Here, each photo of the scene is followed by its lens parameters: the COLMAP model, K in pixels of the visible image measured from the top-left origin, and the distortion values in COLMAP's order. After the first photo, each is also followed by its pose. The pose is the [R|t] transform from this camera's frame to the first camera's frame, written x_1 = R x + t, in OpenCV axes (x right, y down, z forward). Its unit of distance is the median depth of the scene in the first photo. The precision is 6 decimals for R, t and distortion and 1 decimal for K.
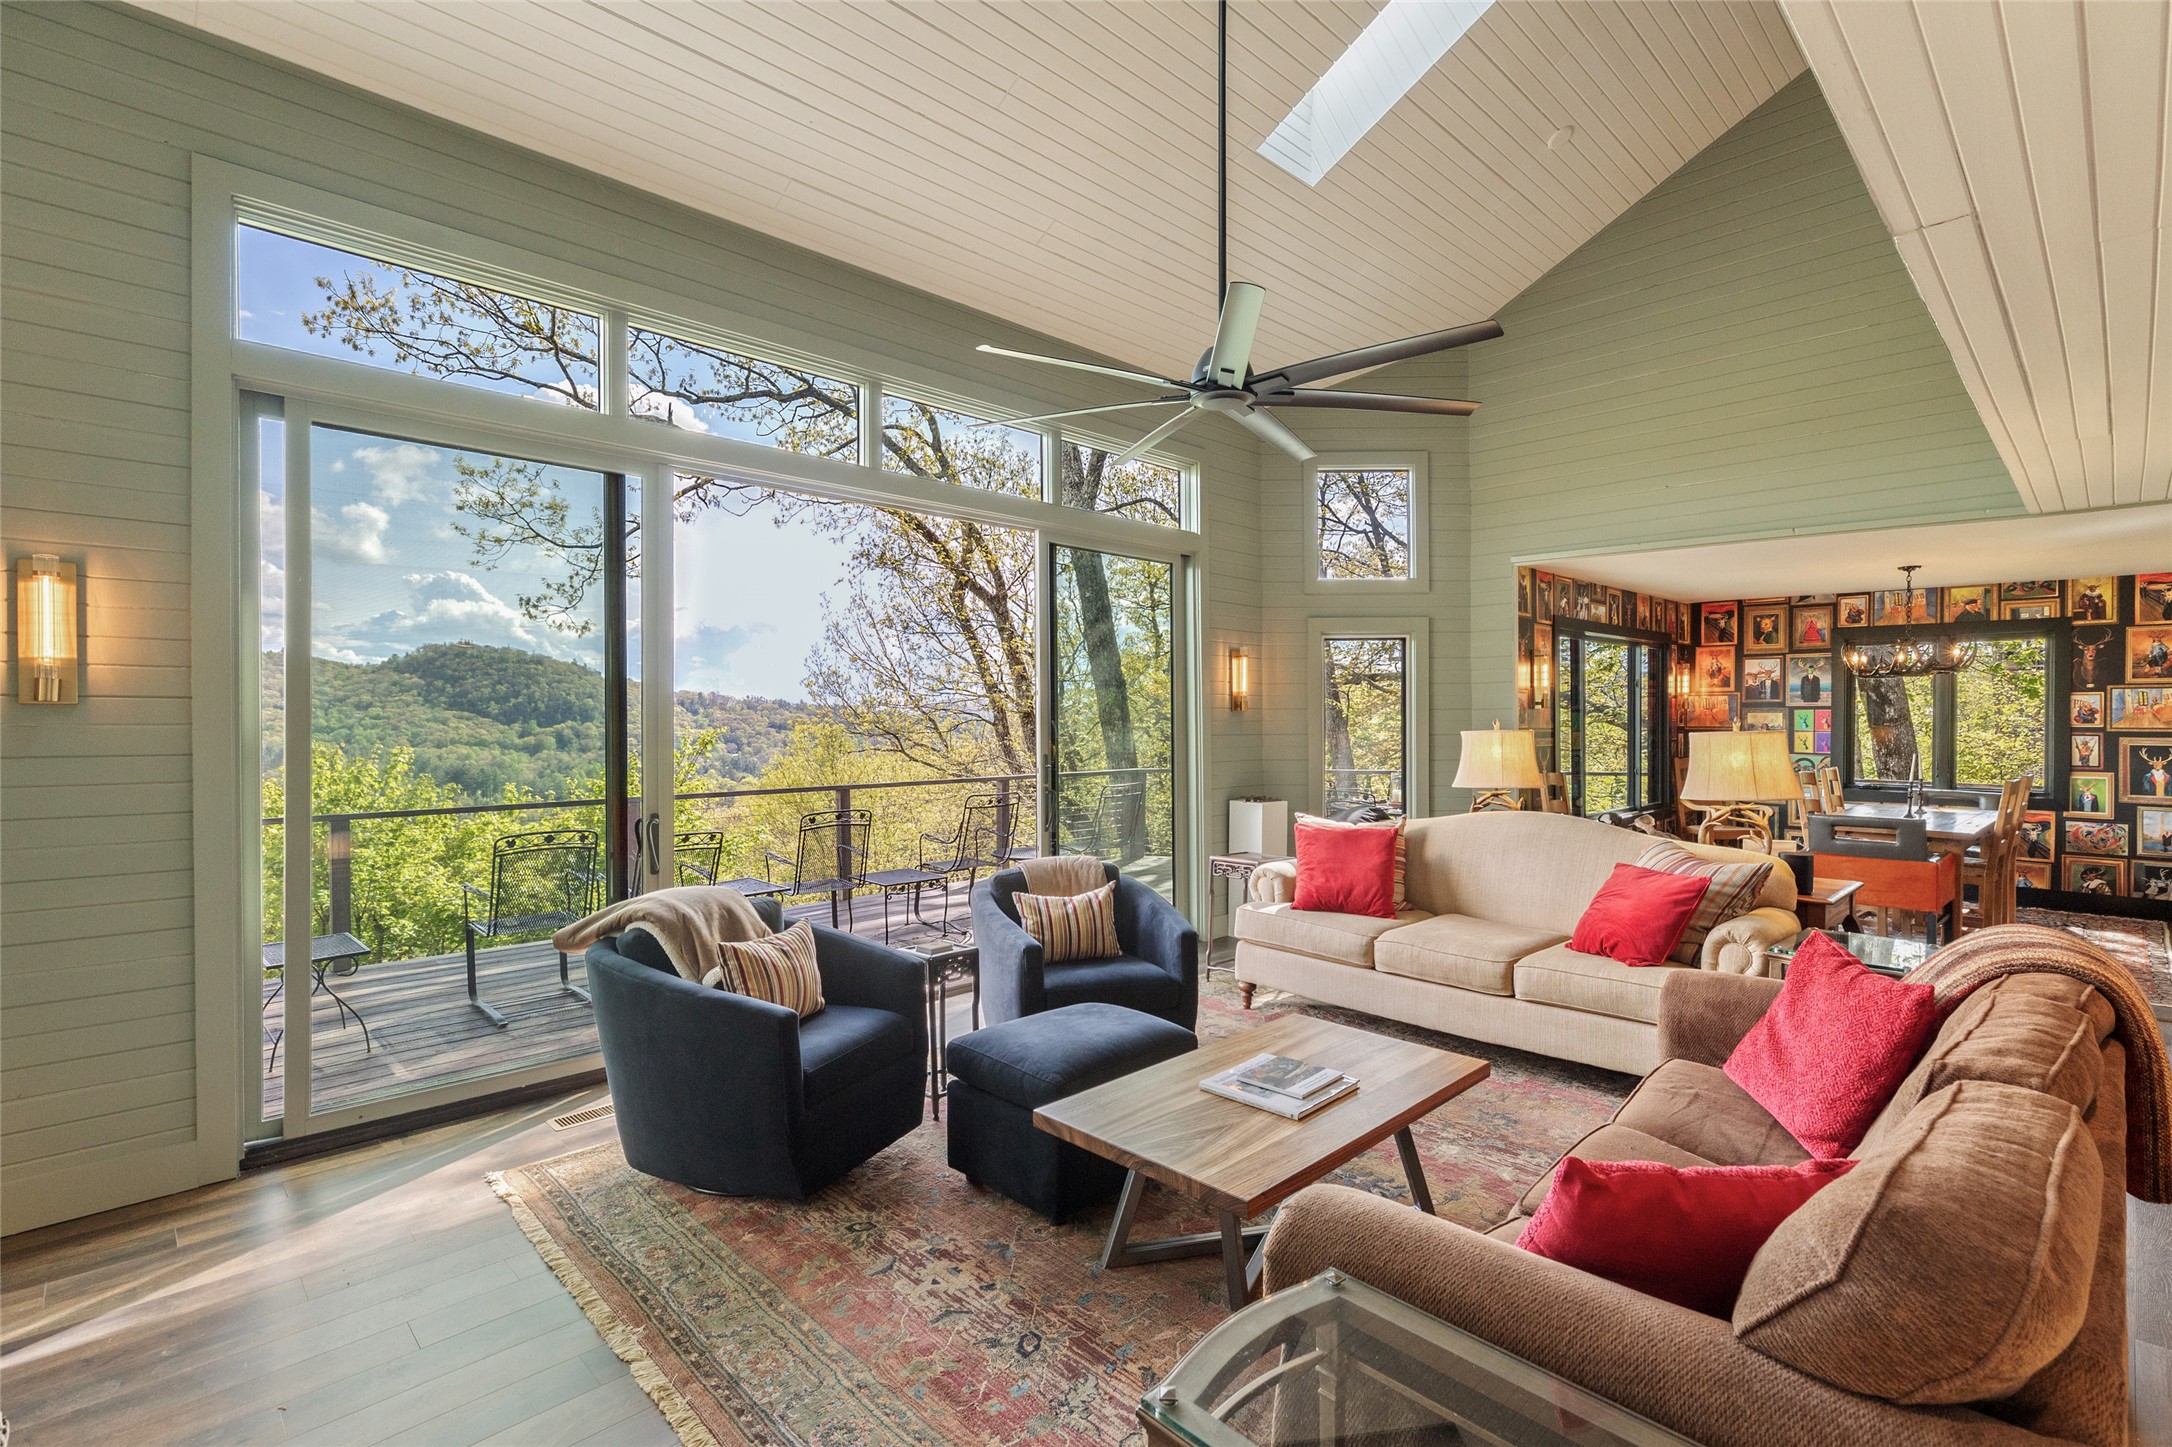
lens RADIAL K [[1020.1, 0, 1086.0], [0, 1020.1, 723.5], [0, 0, 1]] dist [0.002883, 0.000220]
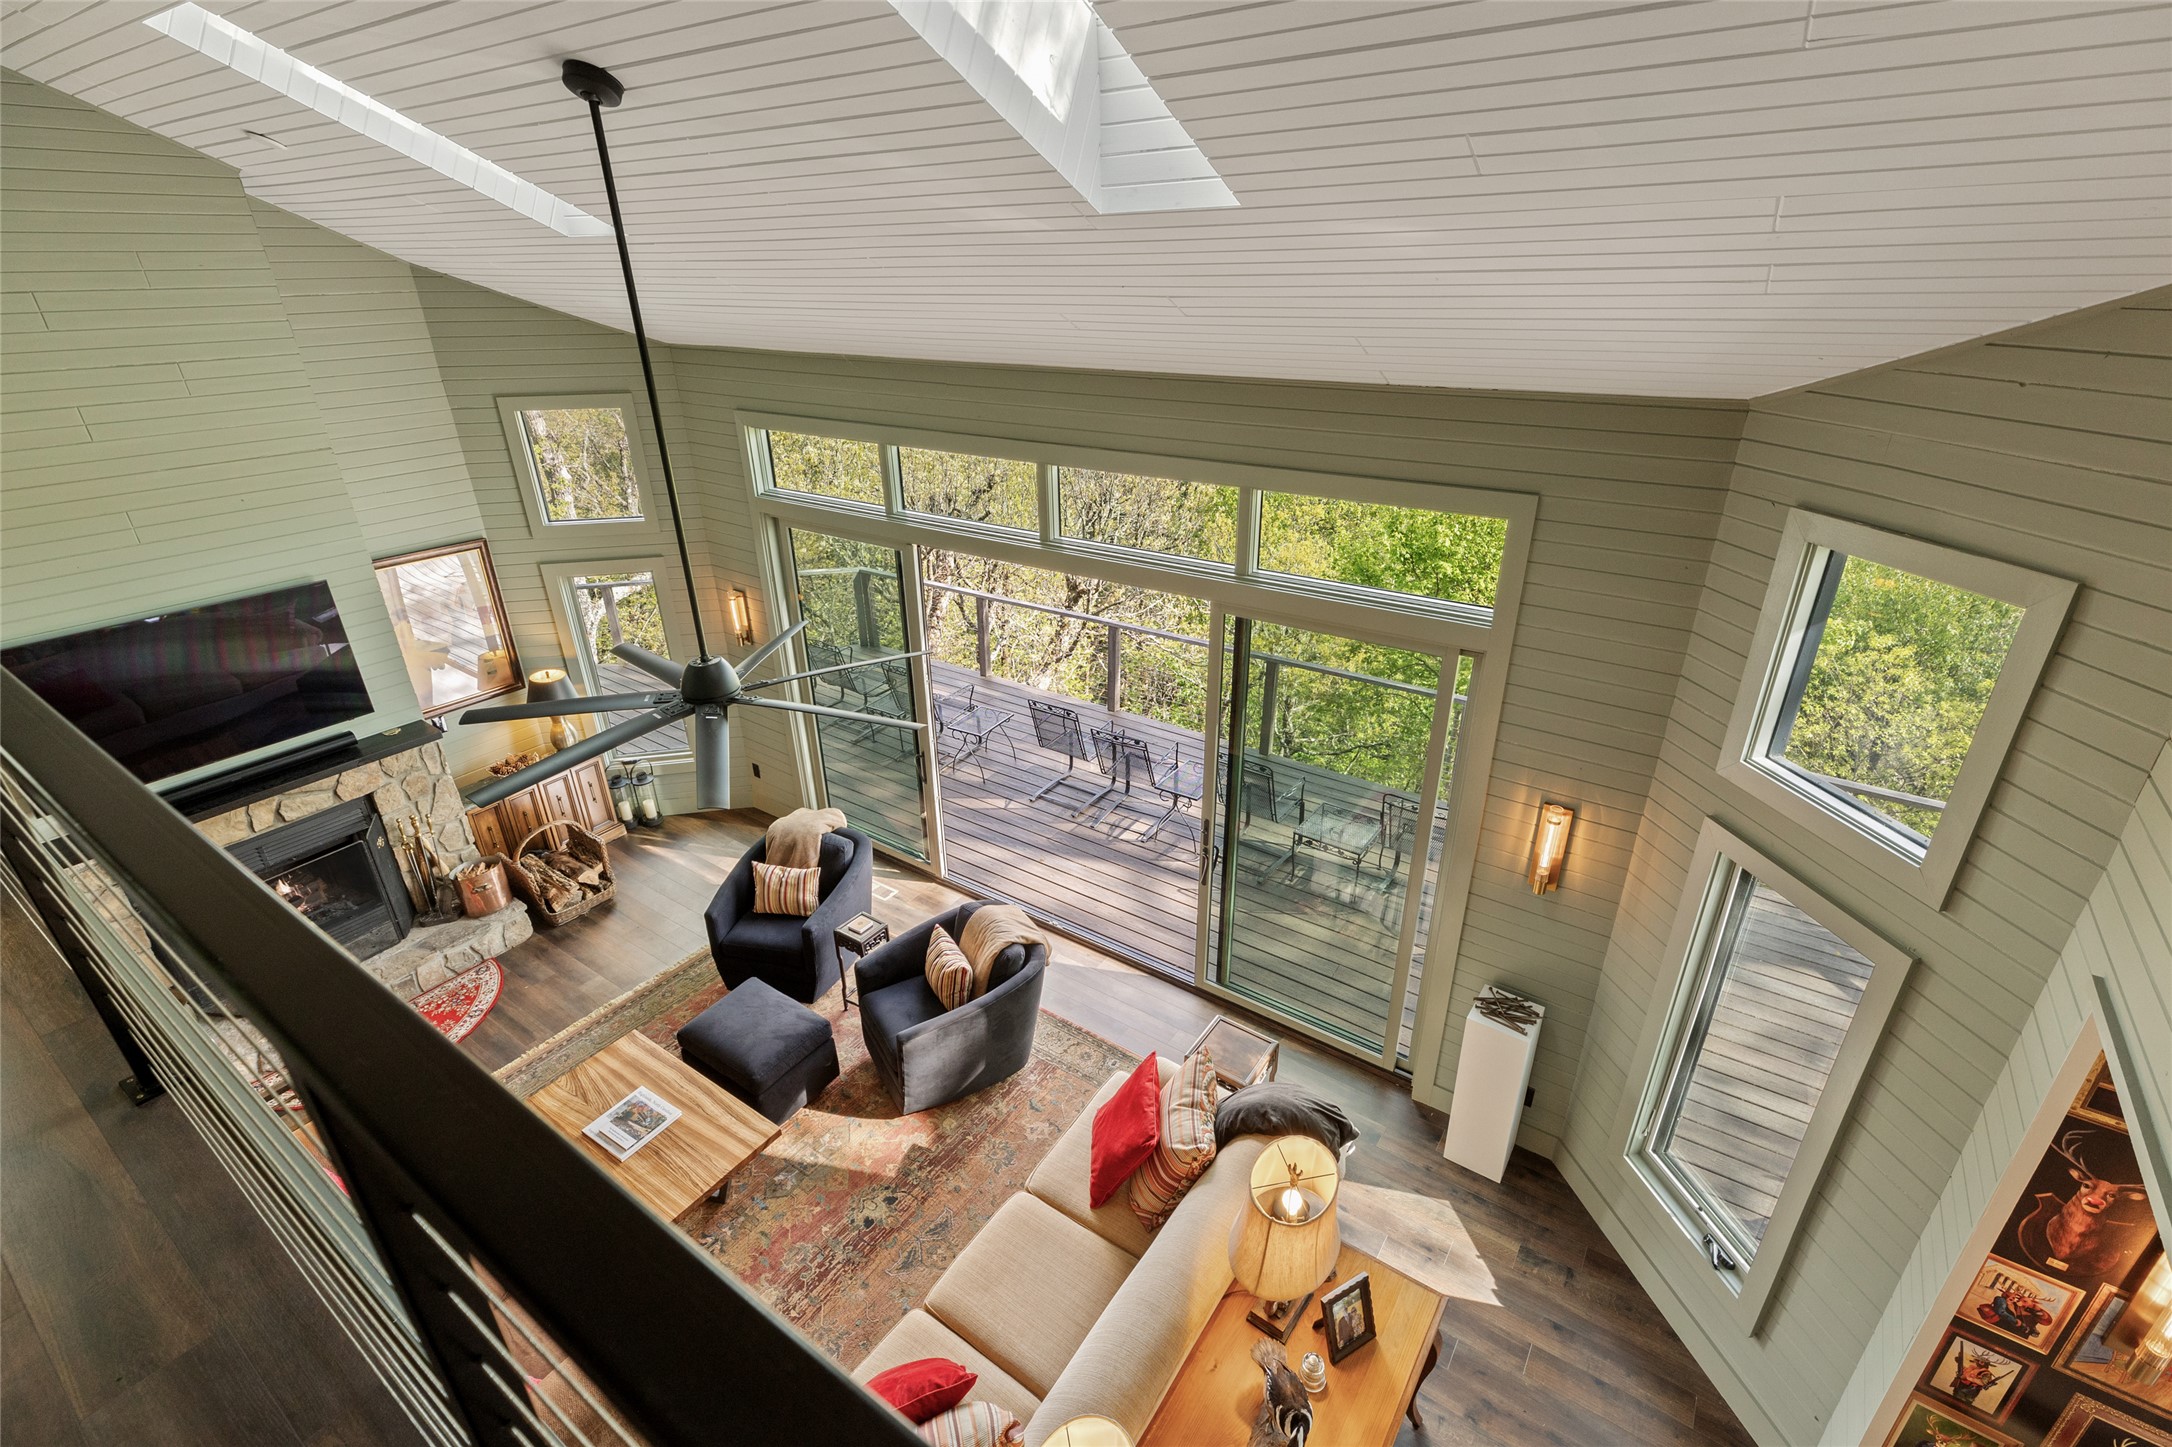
lens RADIAL K [[979.8, 0, 1100.0], [0, 979.8, 714.1], [0, 0, 1]] dist [0.013477, 0.000064]
pose [[0.184308, 0.411799, -0.892442, 0.589438], [0.007386, 0.907391, 0.420223, -0.364942], [0.982841, -0.084042, 0.164198, 0.593577]]
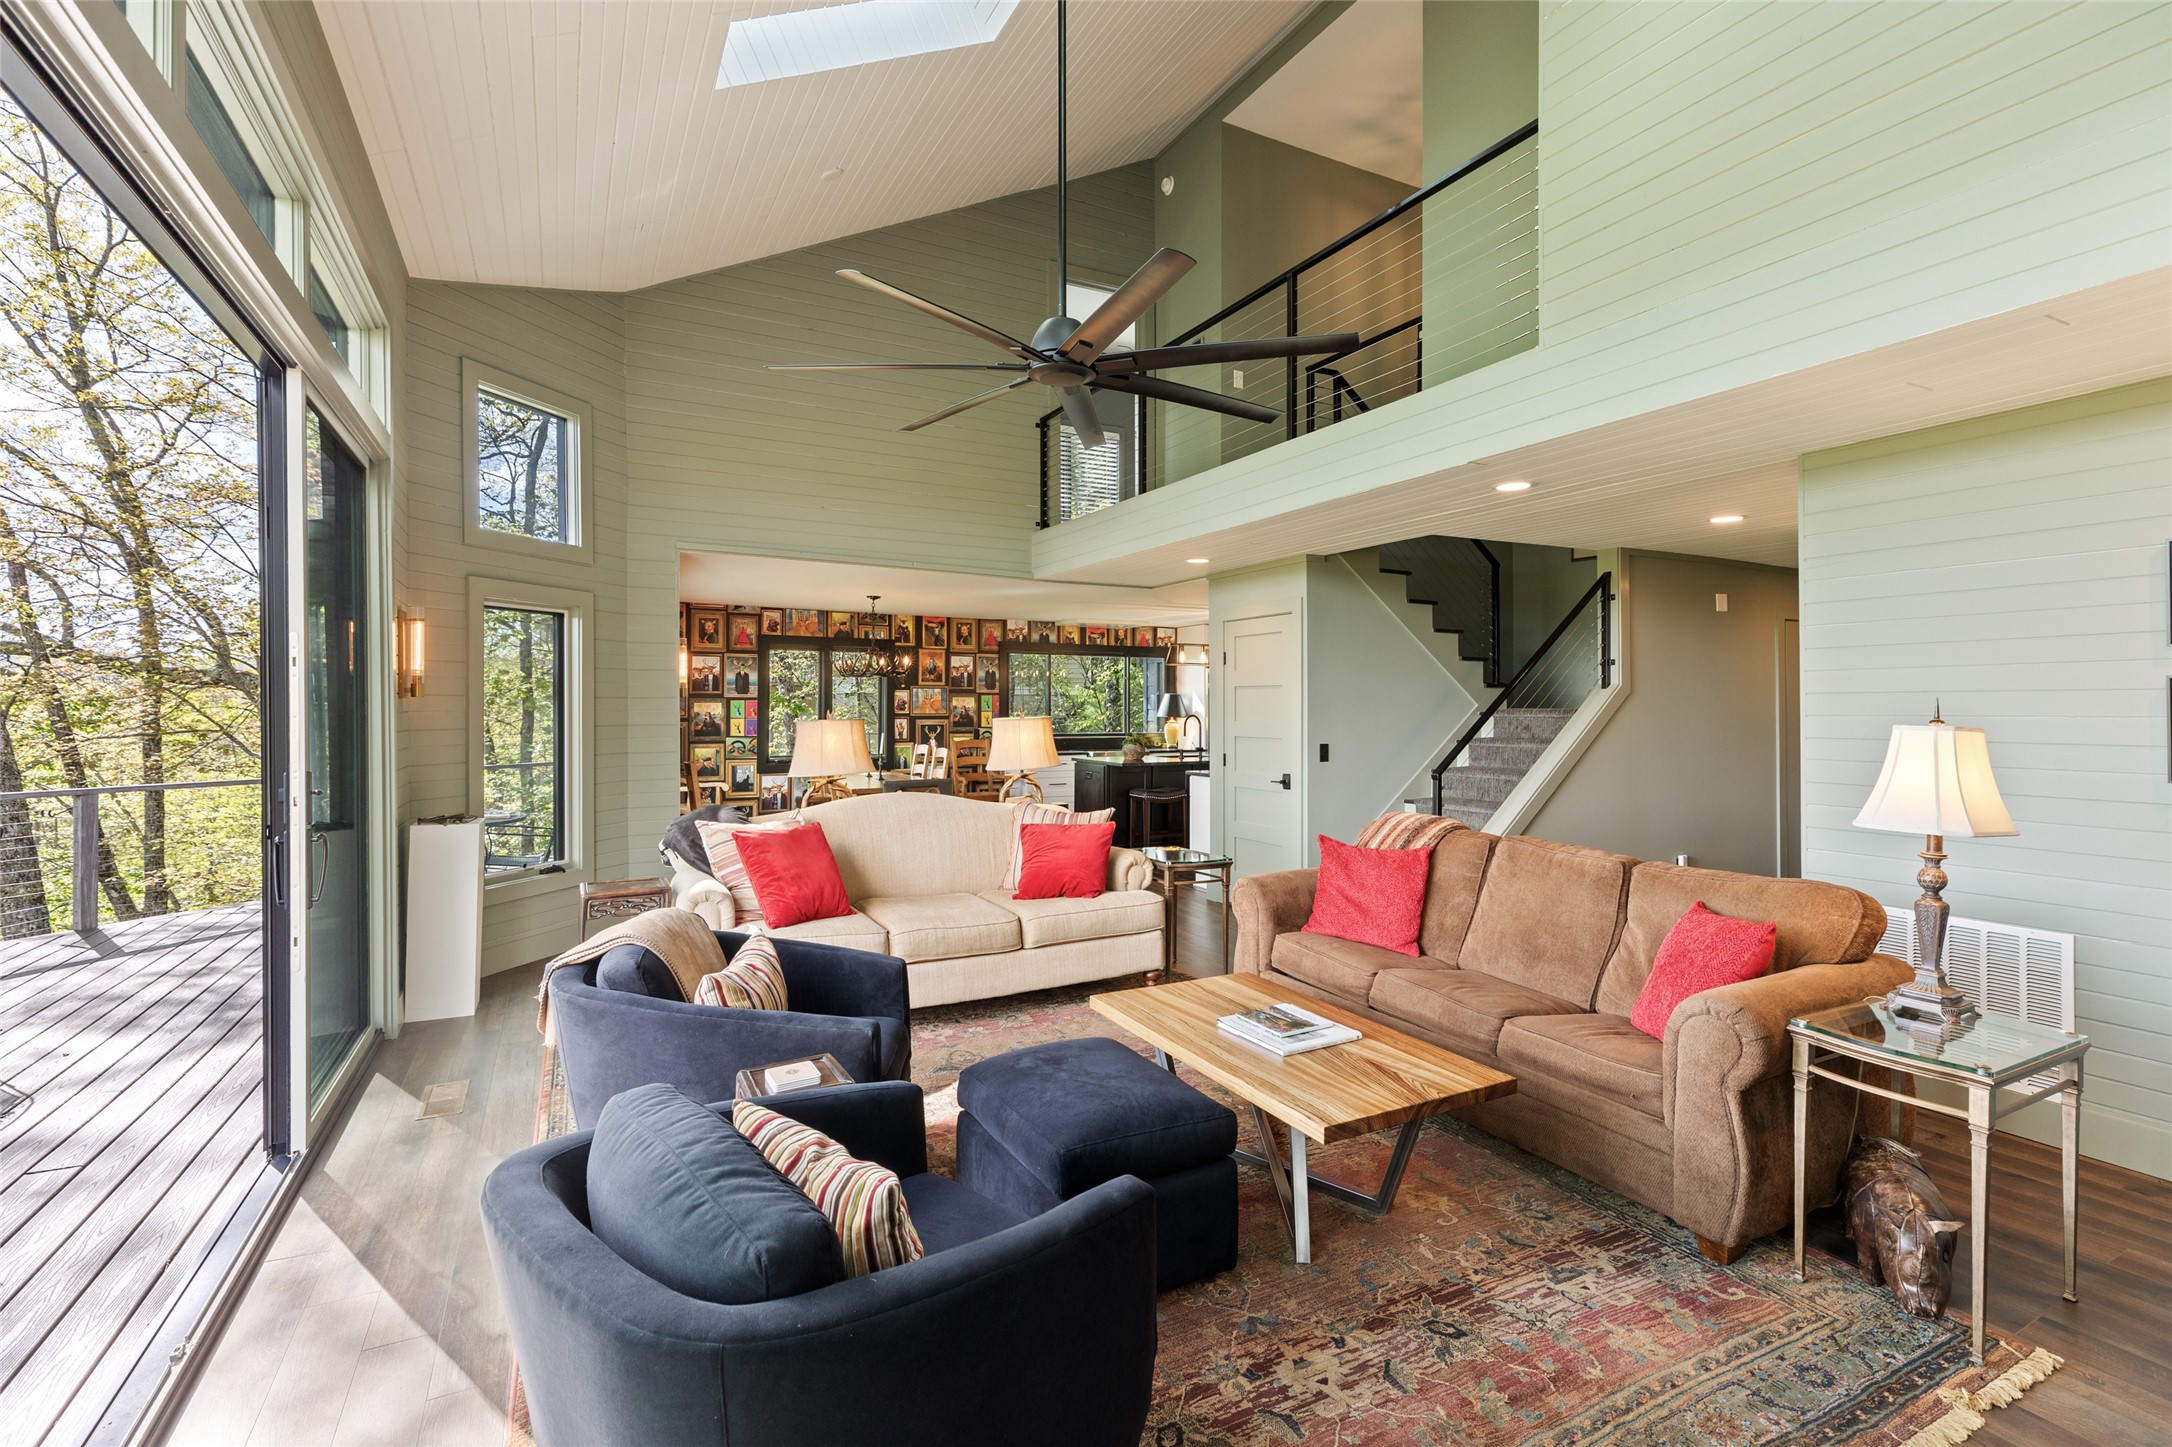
lens RADIAL K [[974.4, 0, 1099.2], [0, 974.4, 701.7], [0, 0, 1]] dist [0.002885, 0.000044]
pose [[0.274462, 0.004774, 0.961586, -0.349270], [0.005619, 0.999963, -0.006569, -0.002369], [-0.961582, 0.007206, 0.274425, 0.342700]]
